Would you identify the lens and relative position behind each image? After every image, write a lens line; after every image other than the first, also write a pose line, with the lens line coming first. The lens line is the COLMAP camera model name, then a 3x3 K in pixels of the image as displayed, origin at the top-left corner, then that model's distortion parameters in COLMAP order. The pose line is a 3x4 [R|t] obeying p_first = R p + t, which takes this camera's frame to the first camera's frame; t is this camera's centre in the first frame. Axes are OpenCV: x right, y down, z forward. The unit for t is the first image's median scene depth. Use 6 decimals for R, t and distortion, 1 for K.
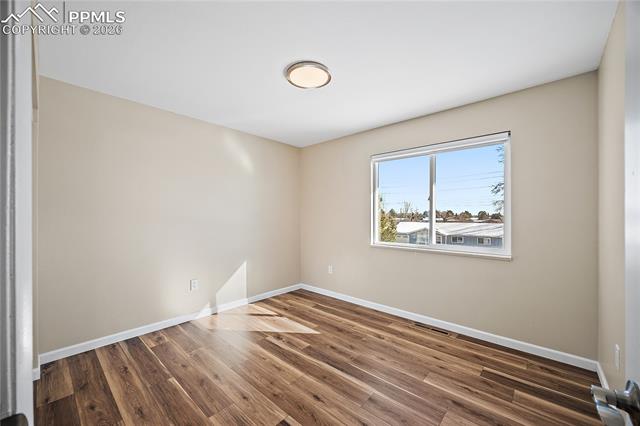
lens RADIAL K [[251.8, 0, 317.4], [0, 251.8, 214.2], [0, 0, 1]] dist [-0.001988, -0.000395]
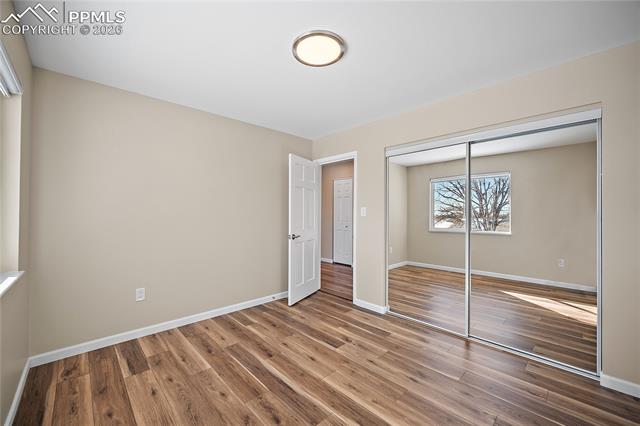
lens RADIAL K [[251.8, 0, 317.4], [0, 251.8, 214.2], [0, 0, 1]] dist [-0.001988, -0.000395]
pose [[-0.996629, -0.001565, 0.082031, -0.112059], [-0.002031, 0.999982, -0.005600, 0.018774], [-0.082020, -0.005748, -0.996614, 1.968073]]
